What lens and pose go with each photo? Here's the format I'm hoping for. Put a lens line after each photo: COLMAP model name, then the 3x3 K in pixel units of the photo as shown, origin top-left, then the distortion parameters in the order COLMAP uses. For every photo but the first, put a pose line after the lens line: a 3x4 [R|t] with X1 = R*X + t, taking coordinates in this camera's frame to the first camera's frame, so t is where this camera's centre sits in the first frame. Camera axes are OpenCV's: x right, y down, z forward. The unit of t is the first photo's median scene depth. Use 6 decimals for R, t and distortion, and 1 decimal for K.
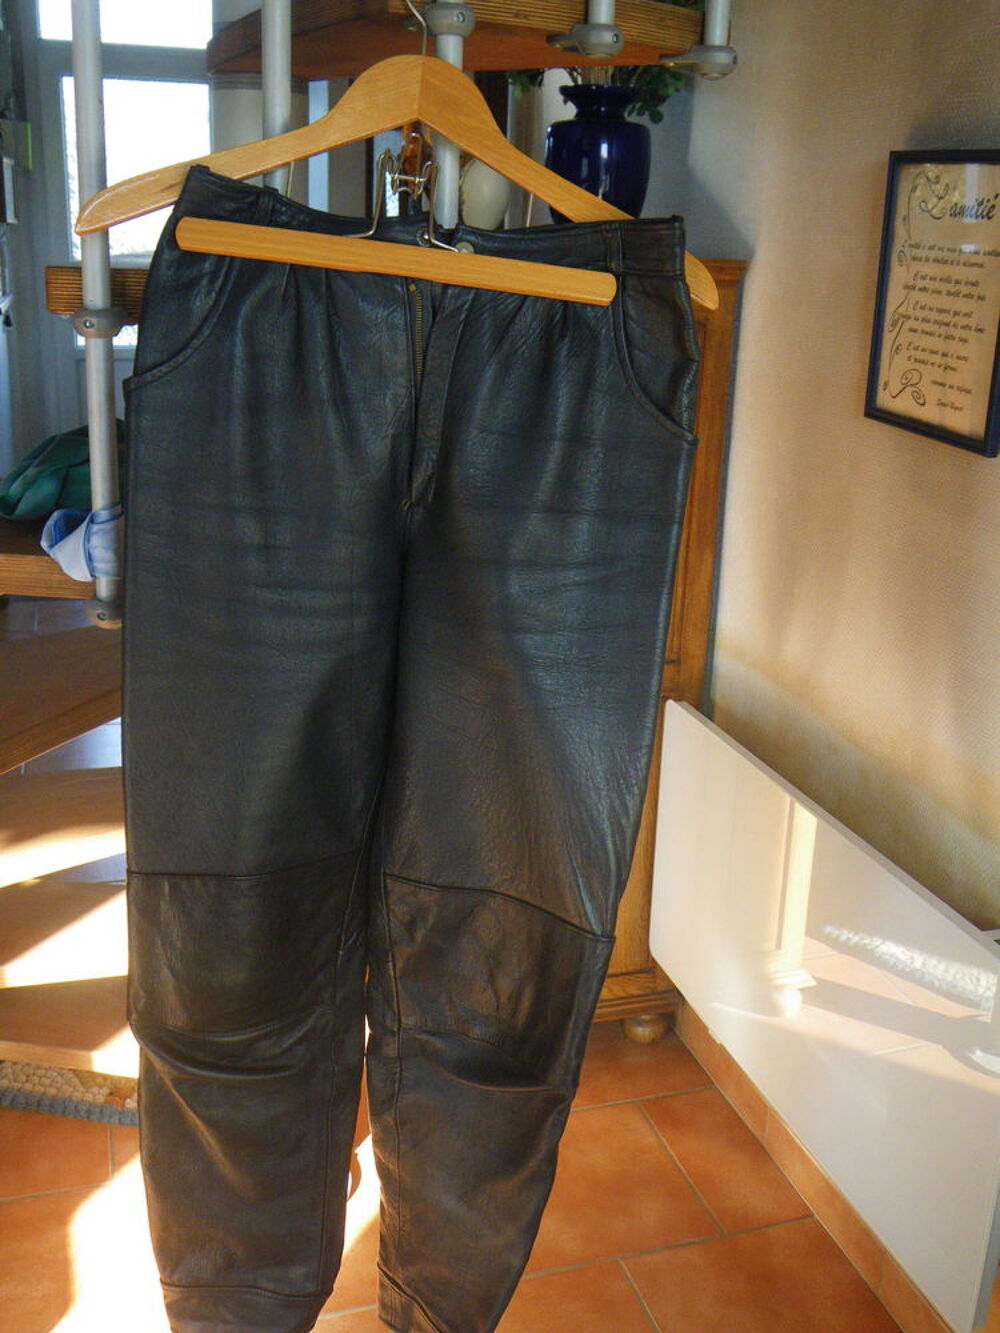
lens RADIAL K [[1319.2, 0, 500.0], [0, 1319.2, 666.5], [0, 0, 1]] dist [-0.131266, 0.145664]
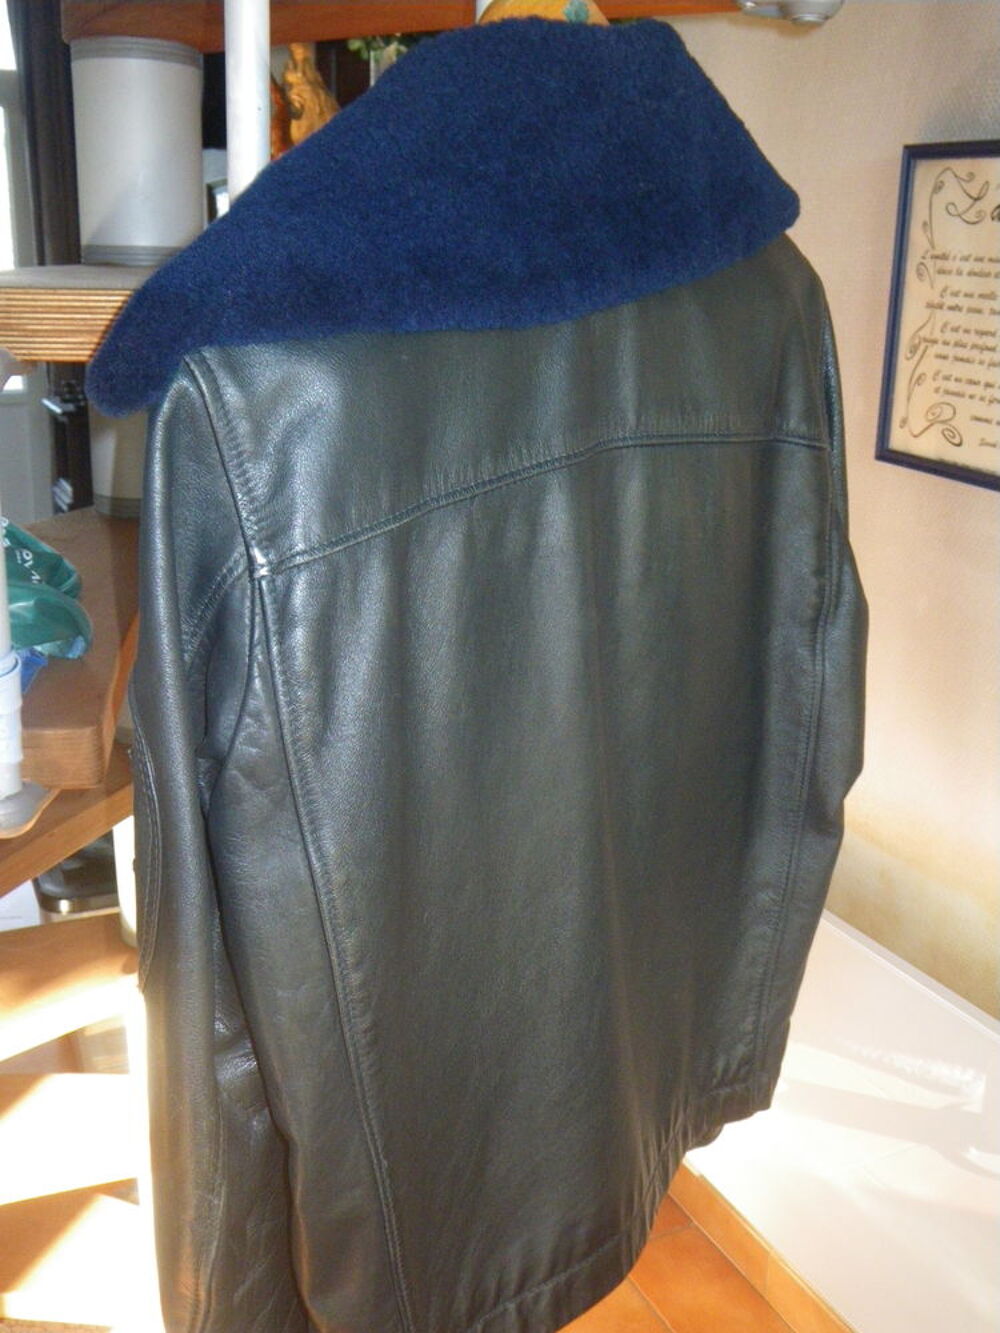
lens RADIAL K [[1319.2, 0, 500.0], [0, 1319.2, 666.5], [0, 0, 1]] dist [-0.131266, 0.145664]
pose [[0.987444, -0.056300, 0.147595, -0.084323], [0.059358, 0.998102, -0.016397, -0.053011], [-0.146391, 0.024952, 0.988912, 0.184091]]
